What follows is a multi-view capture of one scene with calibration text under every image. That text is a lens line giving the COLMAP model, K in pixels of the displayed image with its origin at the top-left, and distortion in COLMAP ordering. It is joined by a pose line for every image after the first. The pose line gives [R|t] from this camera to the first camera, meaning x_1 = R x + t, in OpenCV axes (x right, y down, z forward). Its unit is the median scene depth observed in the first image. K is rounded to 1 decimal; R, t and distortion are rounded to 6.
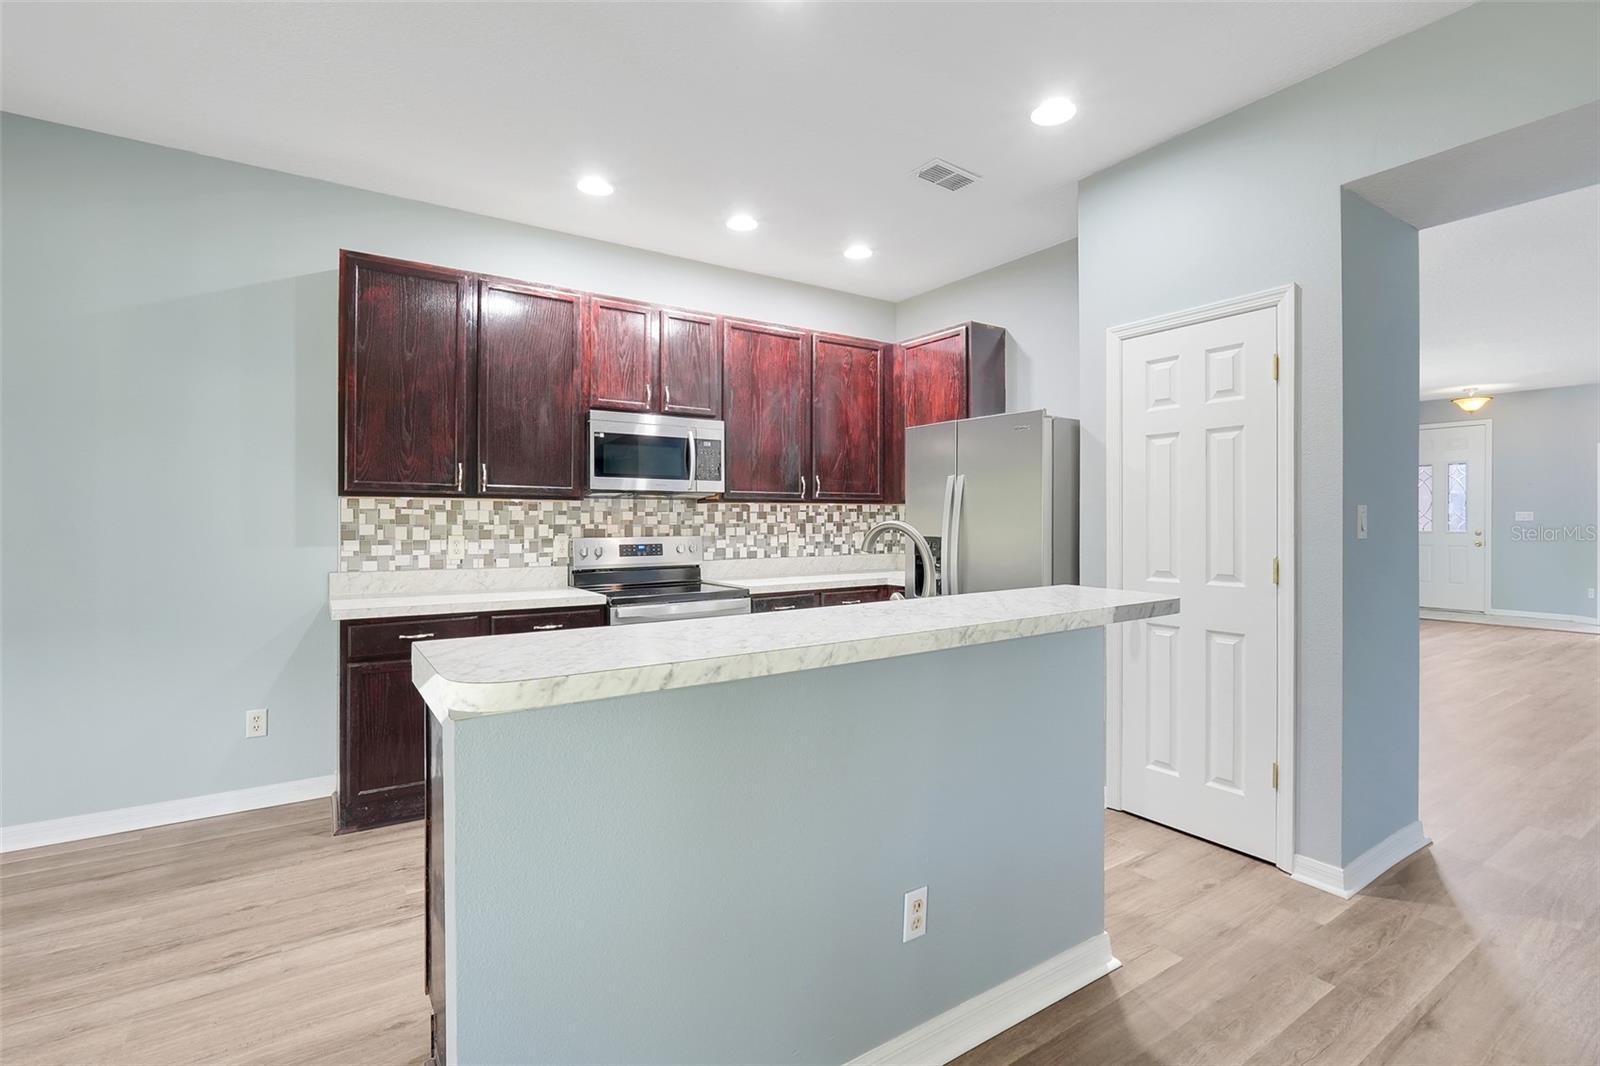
lens RADIAL K [[731.4, 0, 798.4], [0, 731.4, 523.2], [0, 0, 1]] dist [-0.008859, 0.000283]
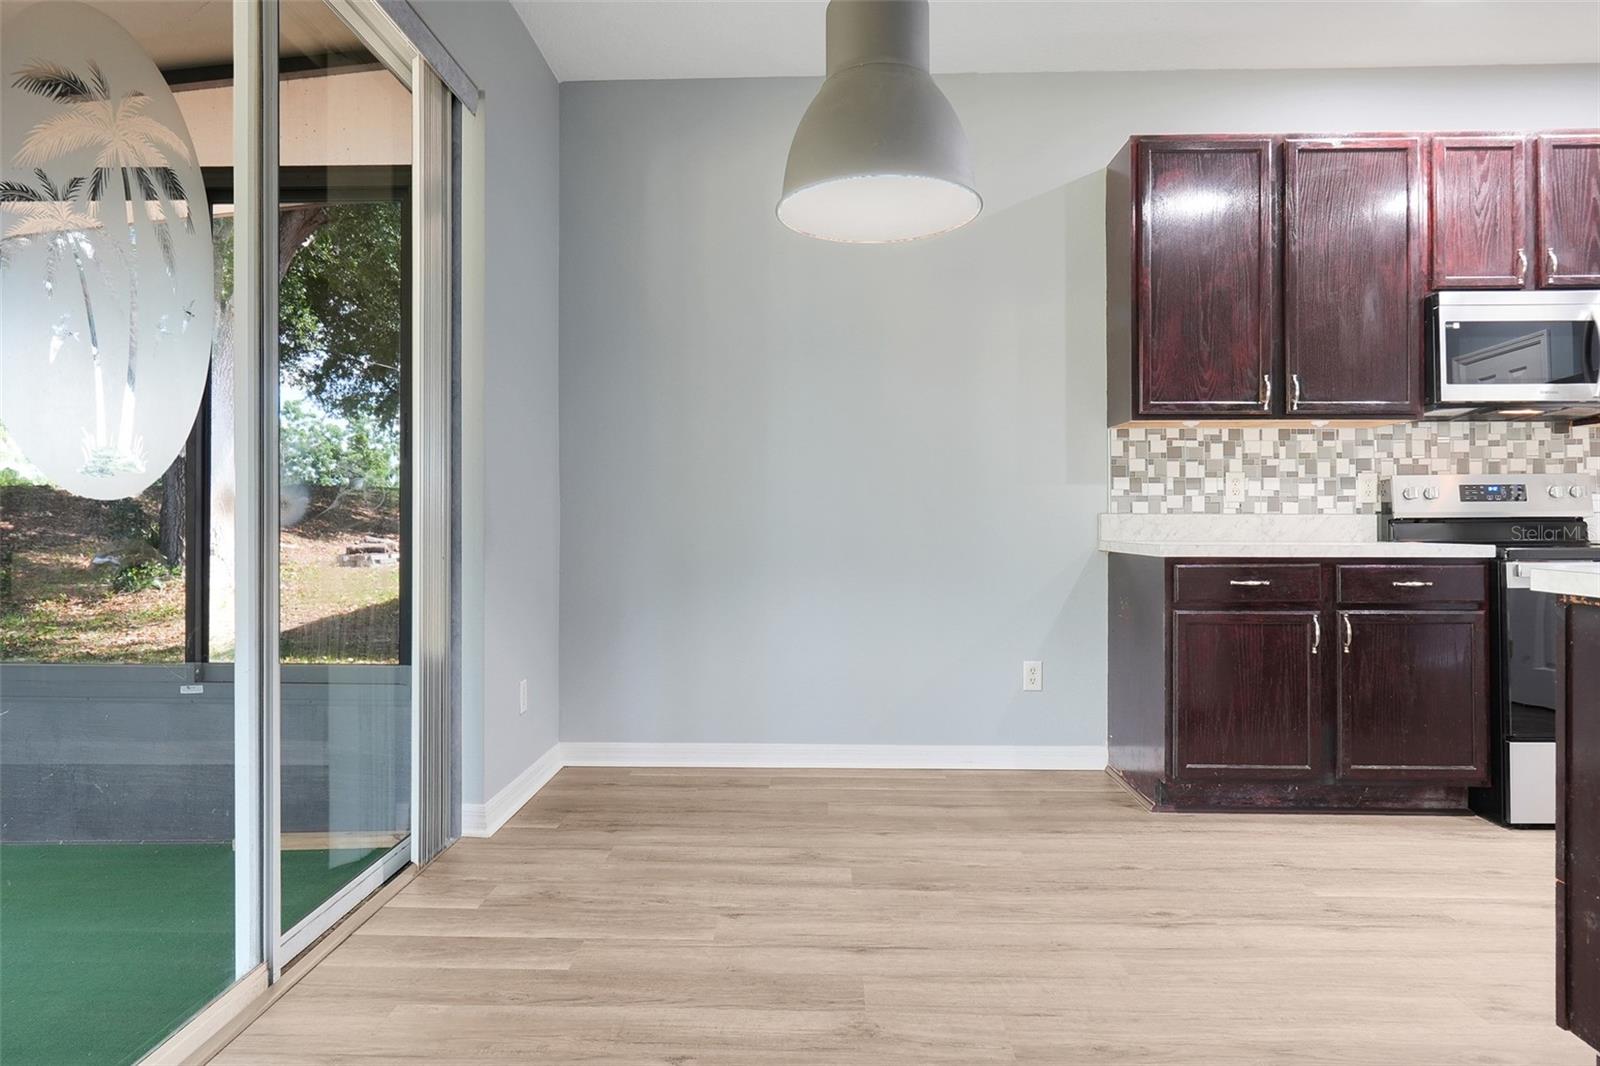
lens RADIAL K [[889.1, 0, 796.4], [0, 889.1, 508.8], [0, 0, 1]] dist [-0.000038, 0.000515]
pose [[0.815304, -0.008214, -0.578975, -0.301518], [0.000597, 0.999911, -0.013345, 0.071174], [0.579033, 0.010534, 0.815236, -0.078997]]
